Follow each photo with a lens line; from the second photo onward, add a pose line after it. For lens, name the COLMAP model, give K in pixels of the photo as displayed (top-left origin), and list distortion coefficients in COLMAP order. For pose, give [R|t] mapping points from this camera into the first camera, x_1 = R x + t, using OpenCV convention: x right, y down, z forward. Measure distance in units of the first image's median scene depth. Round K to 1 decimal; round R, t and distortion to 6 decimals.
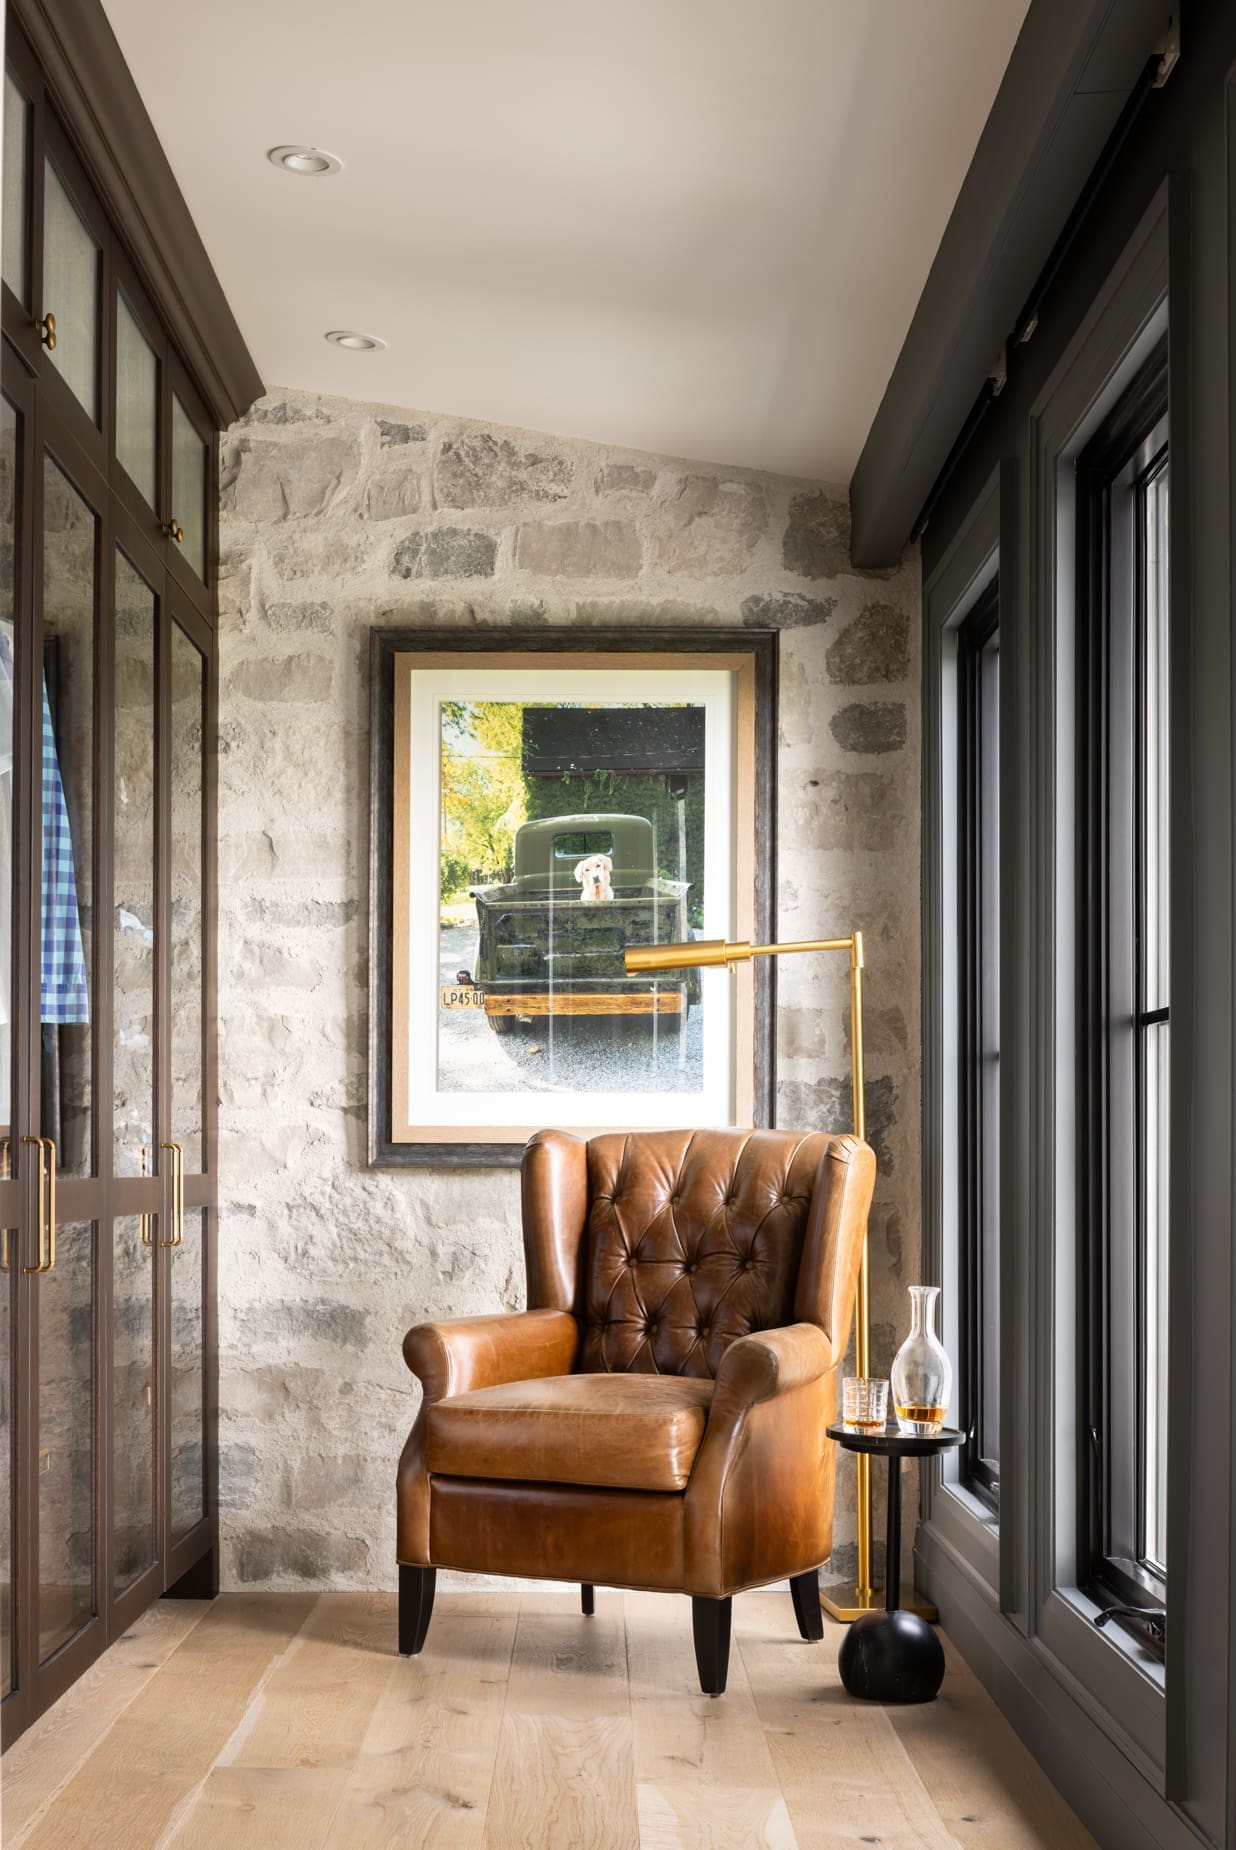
lens RADIAL K [[2098.7, 0, 606.6], [0, 2098.7, 921.9], [0, 0, 1]] dist [0.032714, 0.000000]
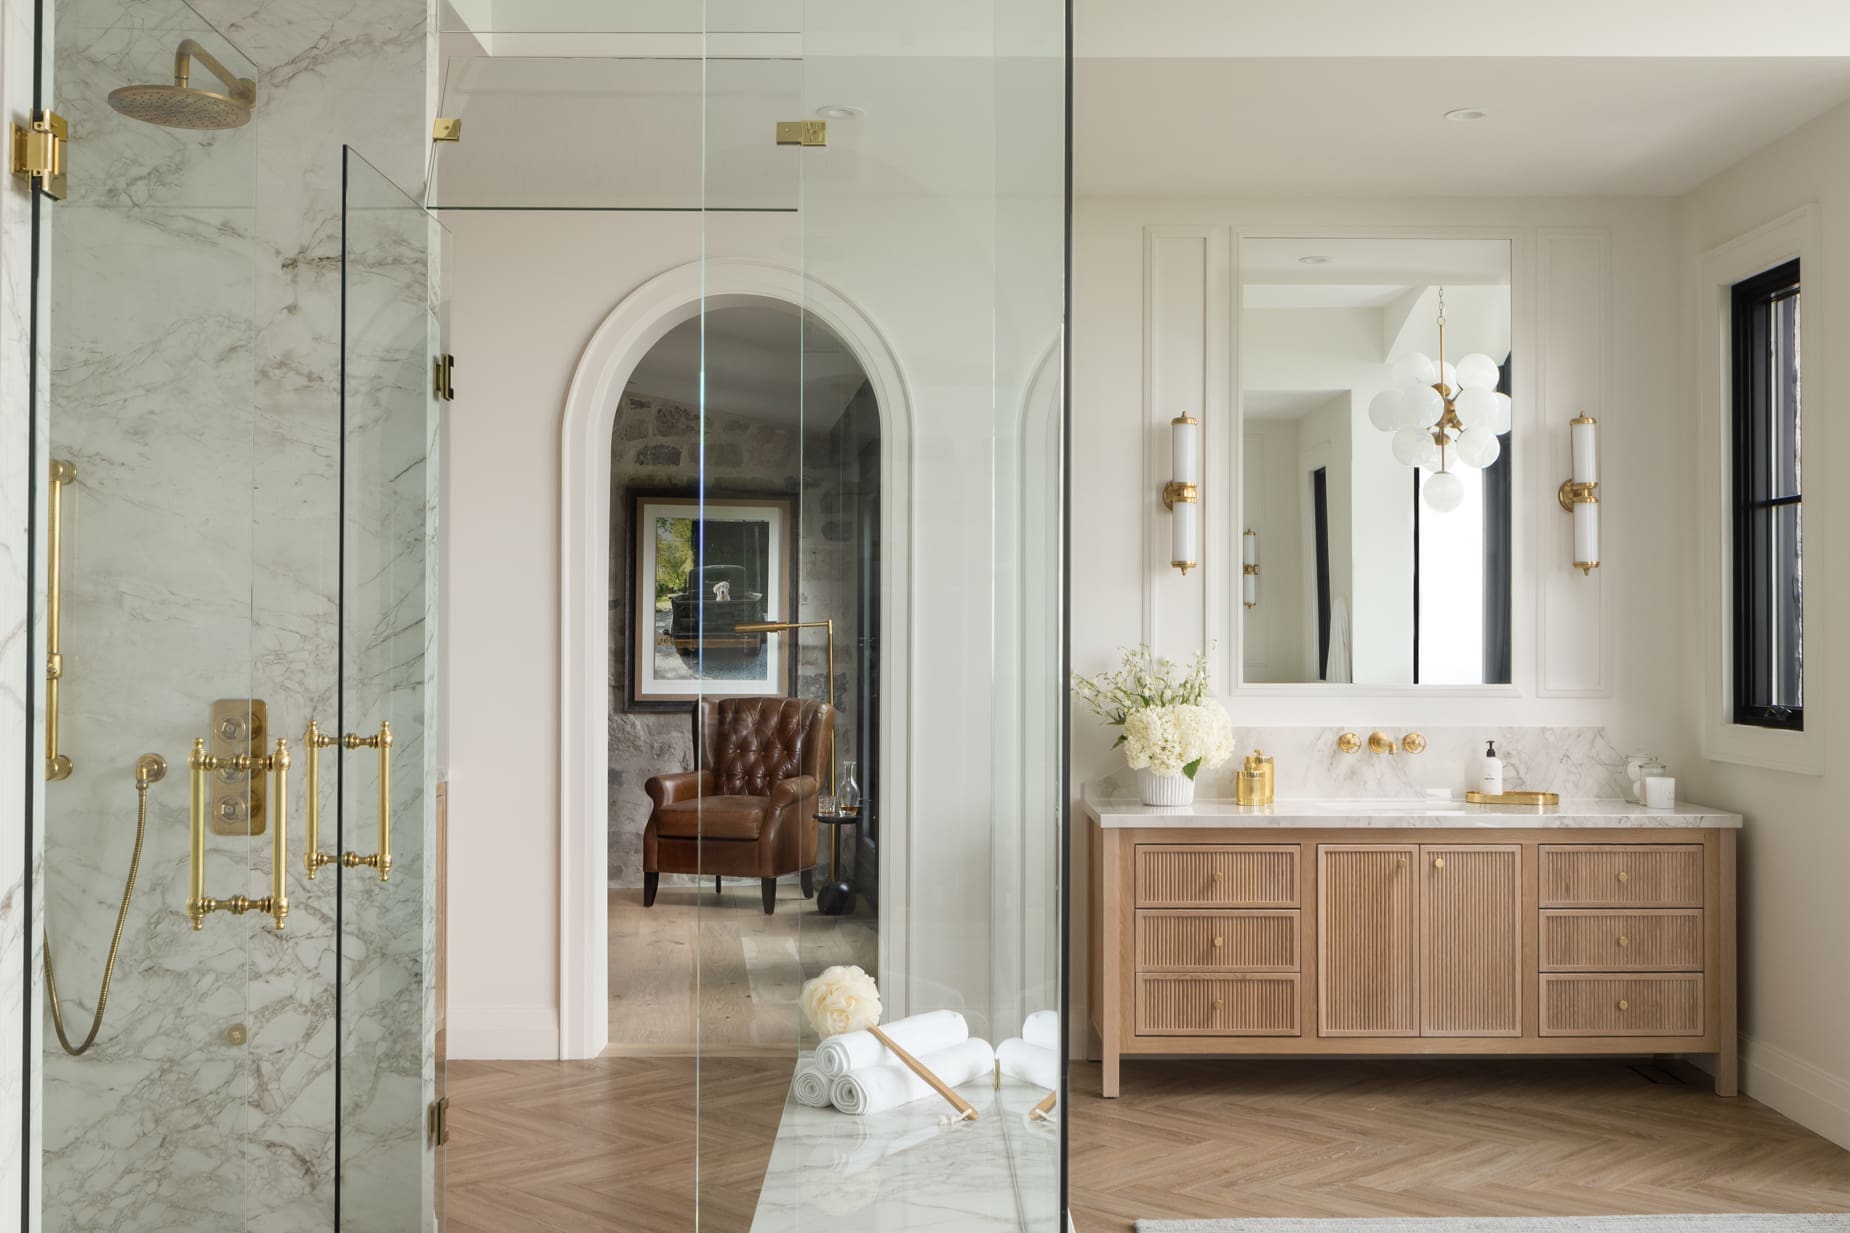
lens RADIAL K [[2098.7, 0, 932.3], [0, 2098.7, 619.5], [0, 0, 1]] dist [0.032714, 0.000000]
pose [[0.992529, 0.000513, 0.122004, -0.059826], [-0.015604, 0.992313, 0.122769, -0.287169], [-0.121003, -0.123756, 0.984907, -1.385821]]
